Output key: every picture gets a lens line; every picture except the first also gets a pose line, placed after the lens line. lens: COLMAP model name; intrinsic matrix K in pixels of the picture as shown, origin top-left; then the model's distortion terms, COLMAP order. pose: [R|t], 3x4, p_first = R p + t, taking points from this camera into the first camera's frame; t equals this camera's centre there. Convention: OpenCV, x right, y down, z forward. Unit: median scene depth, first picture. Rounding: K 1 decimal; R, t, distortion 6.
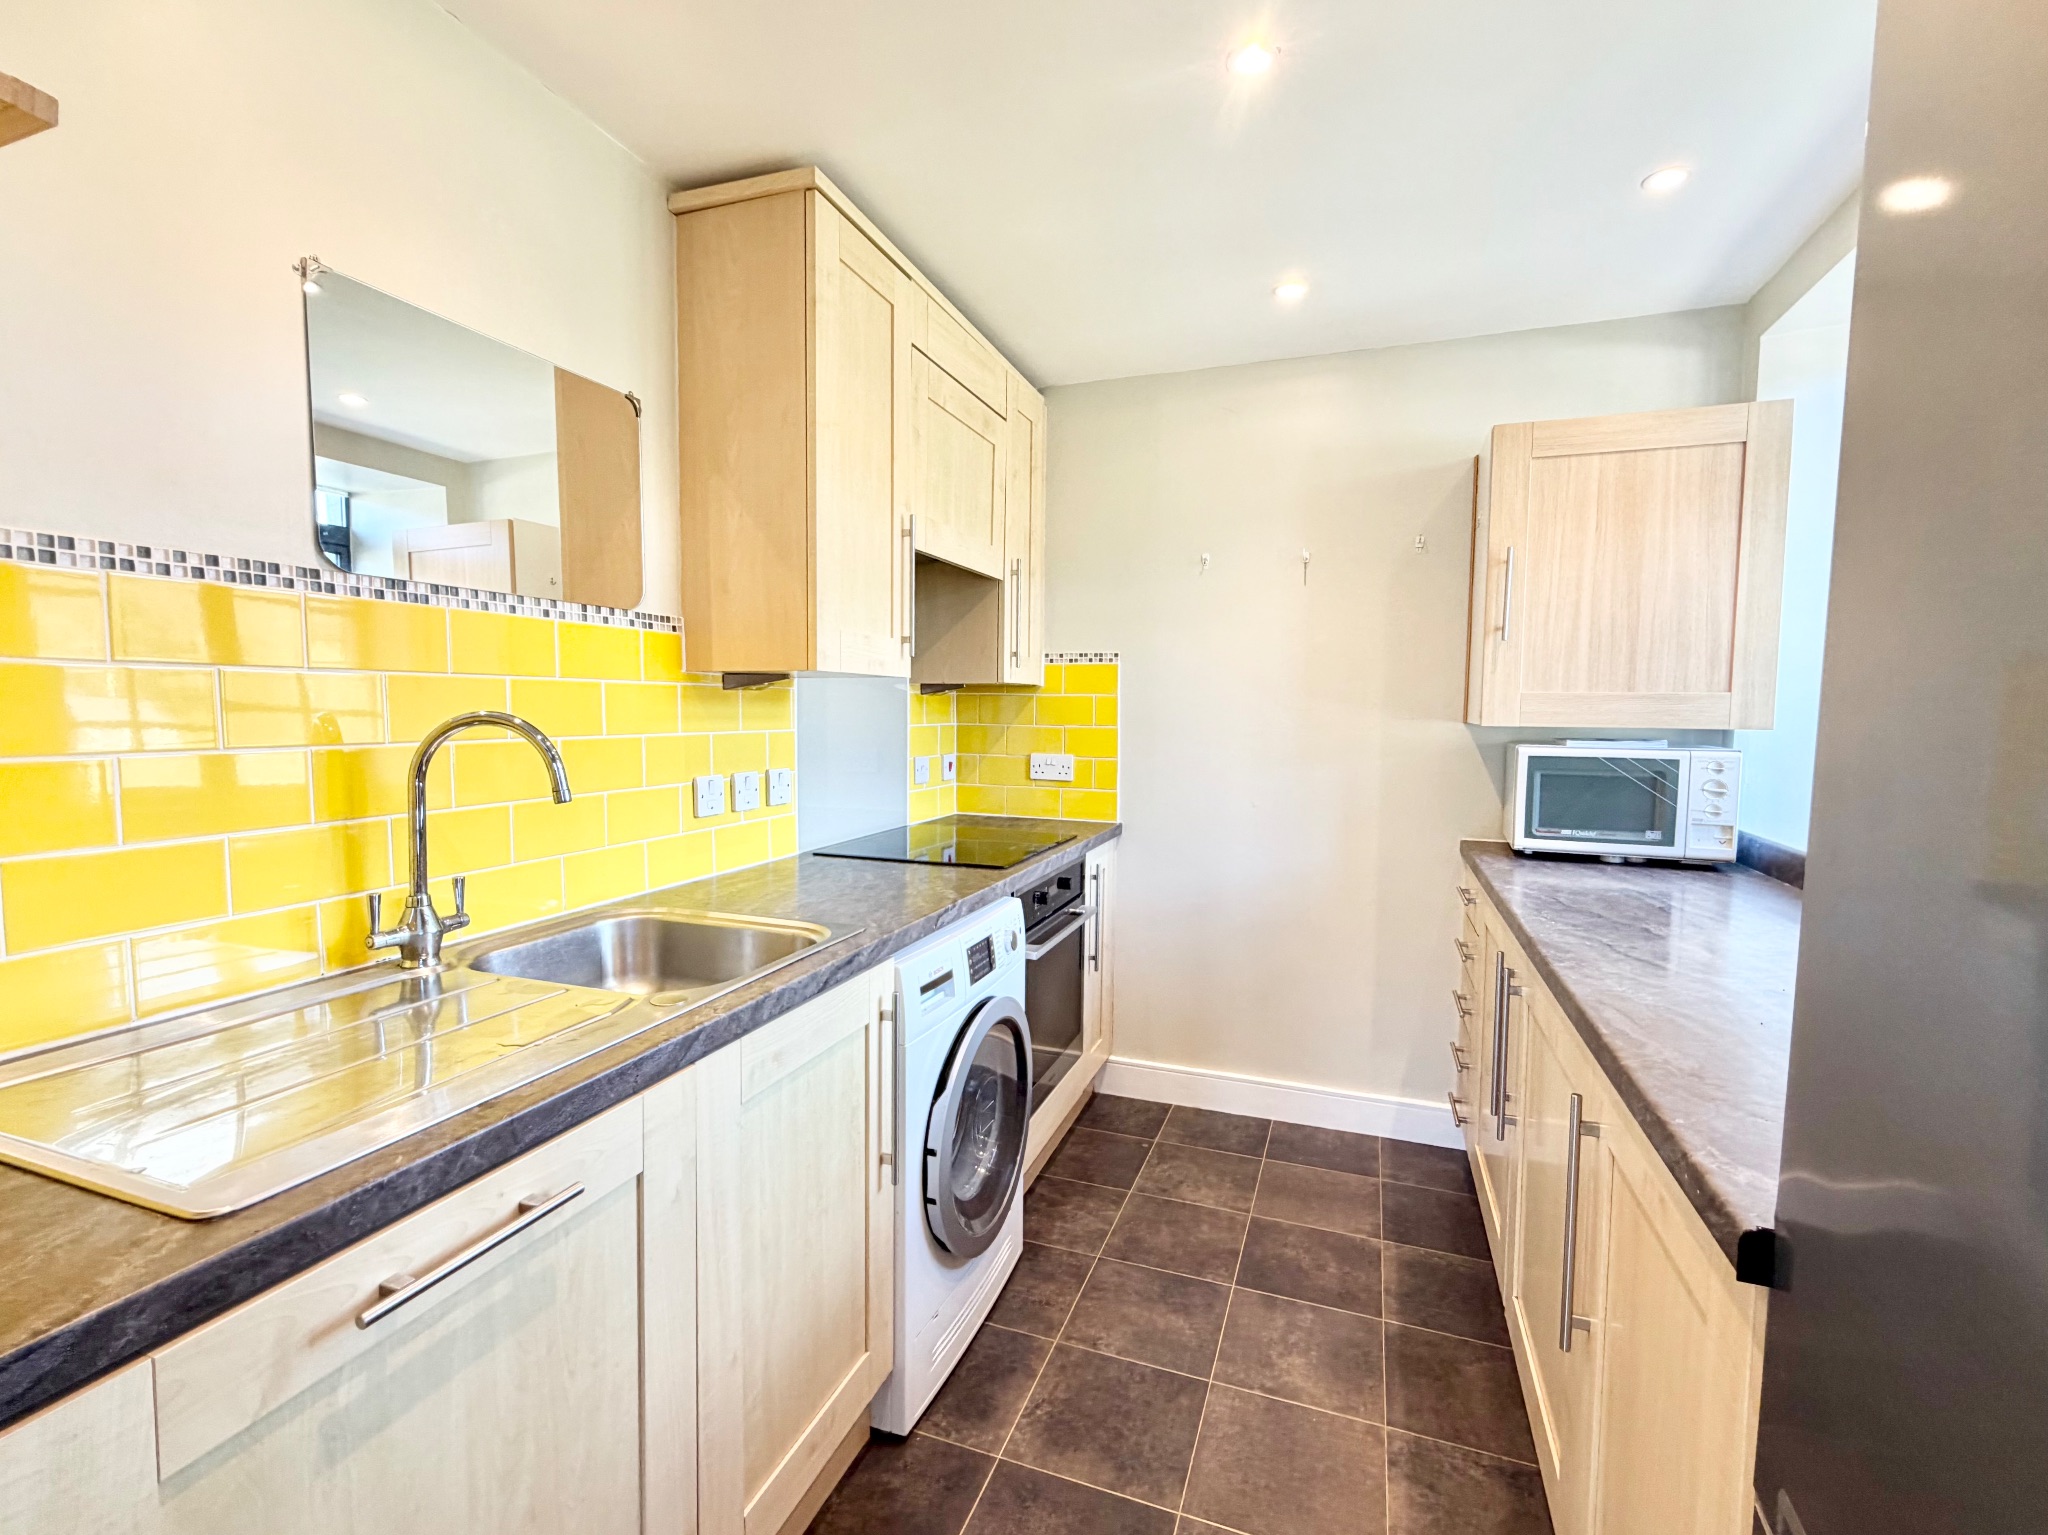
lens RADIAL K [[801.9, 0, 1024.0], [0, 801.9, 767.5], [0, 0, 1]] dist [0.001301, 0.000145]
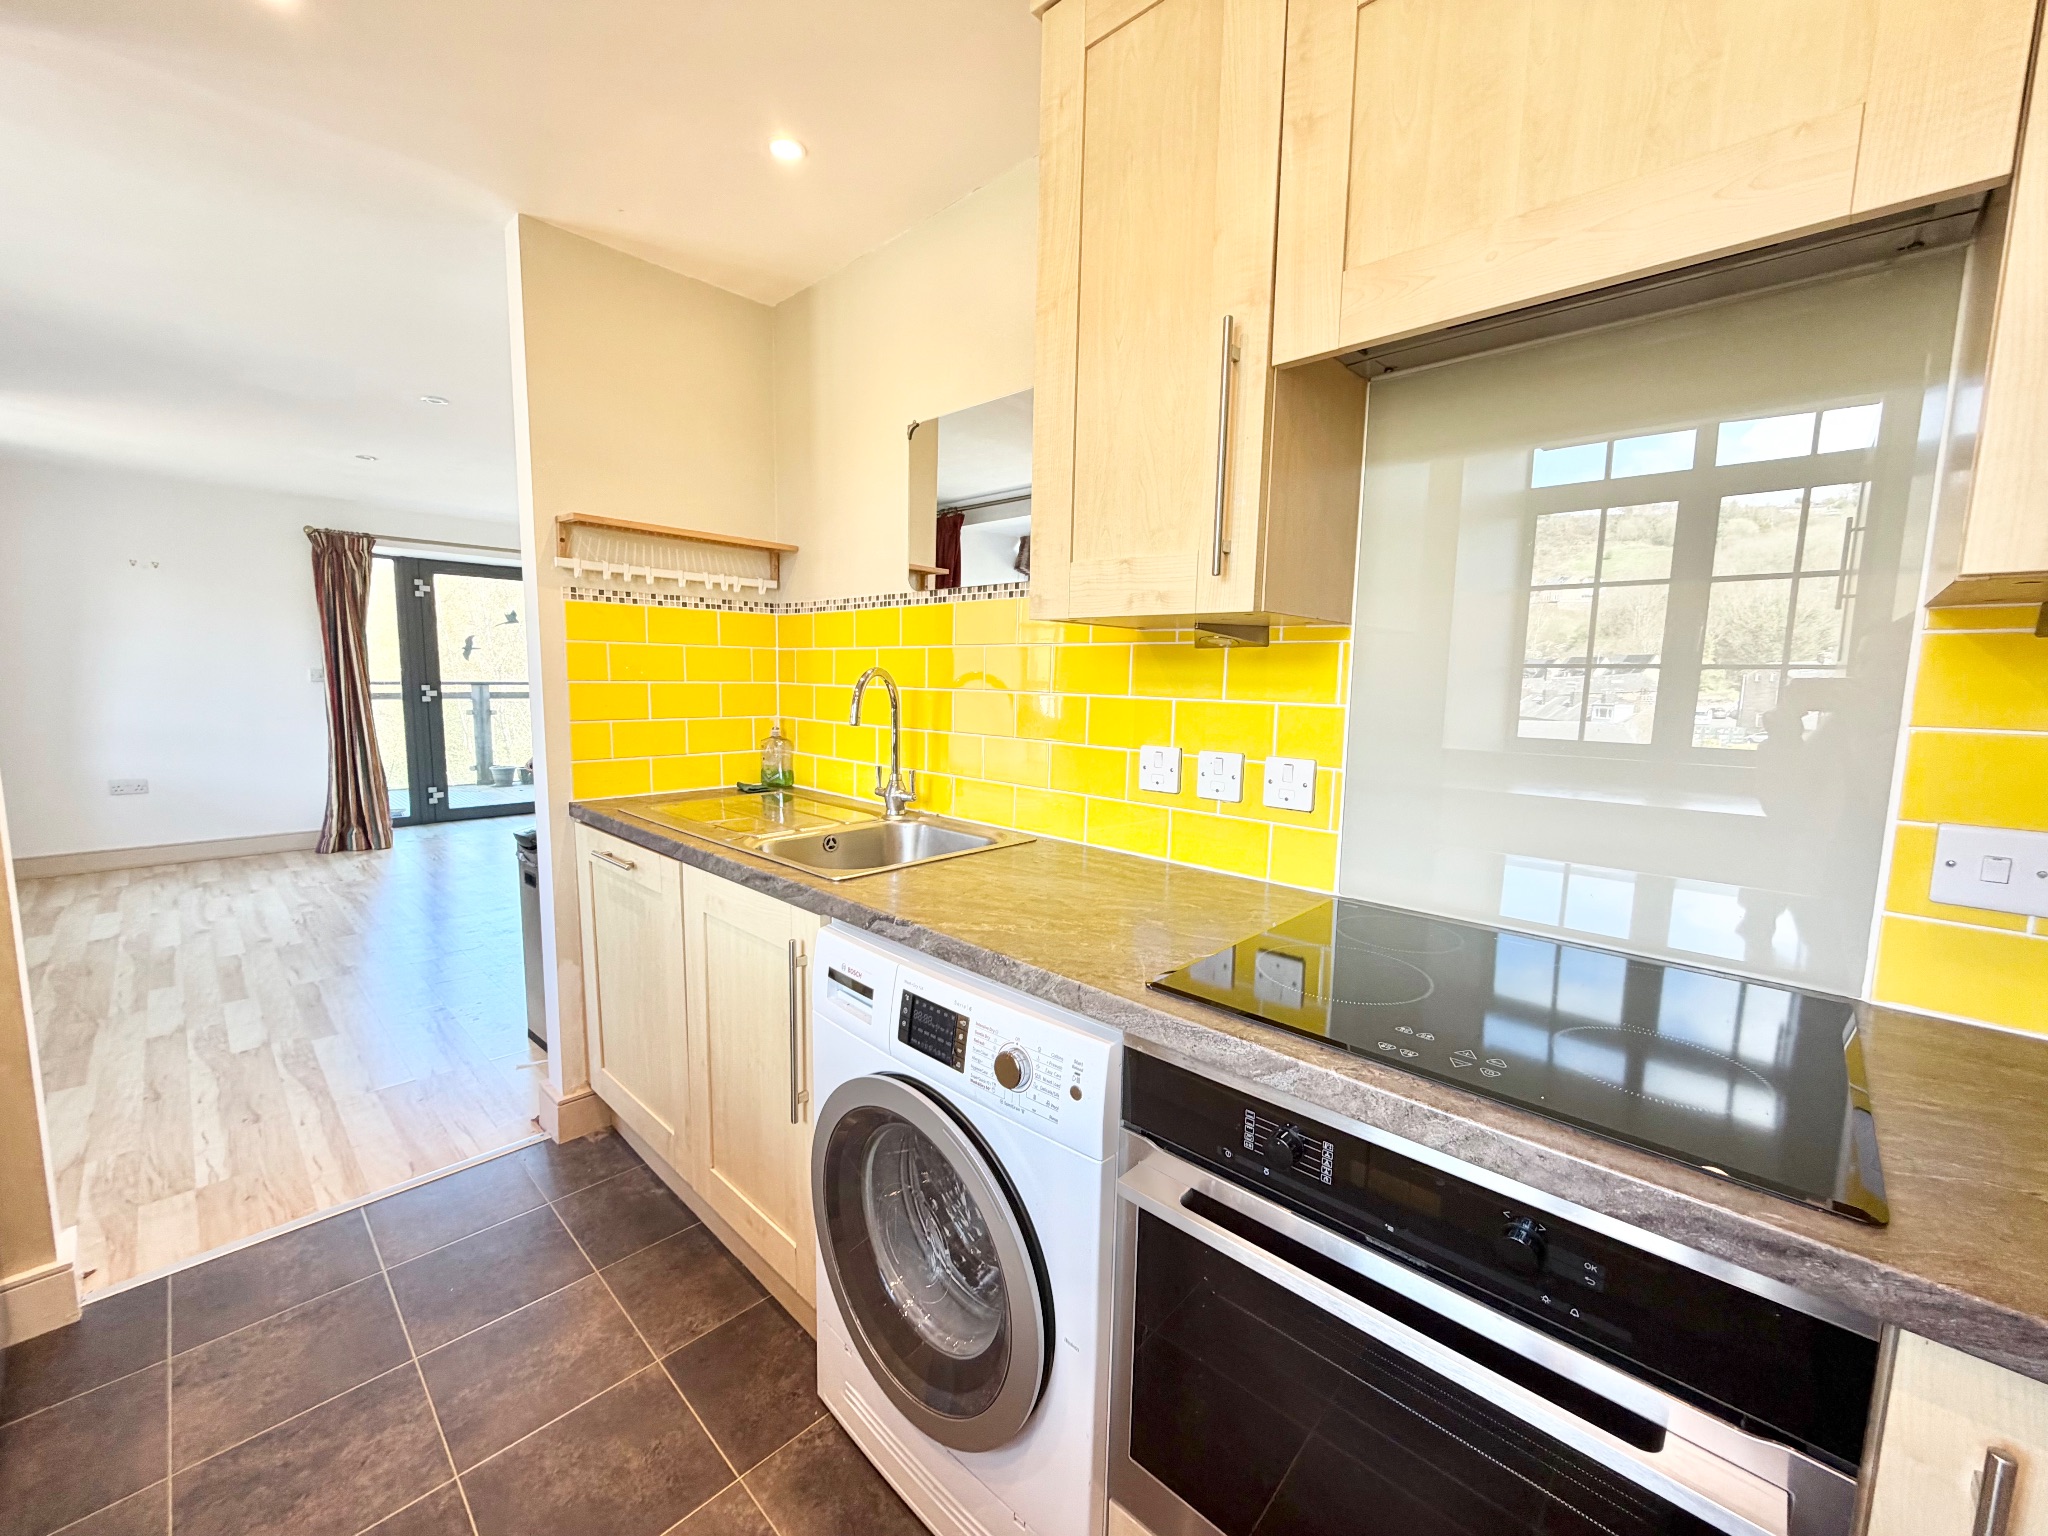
lens RADIAL K [[801.9, 0, 1024.0], [0, 801.9, 768.0], [0, 0, 1]] dist [0.001301, 0.000145]
pose [[-0.343672, 0.097207, -0.934045, 0.623132], [-0.089987, 0.986642, 0.135791, -0.093475], [0.934768, 0.130720, -0.330334, 1.472418]]
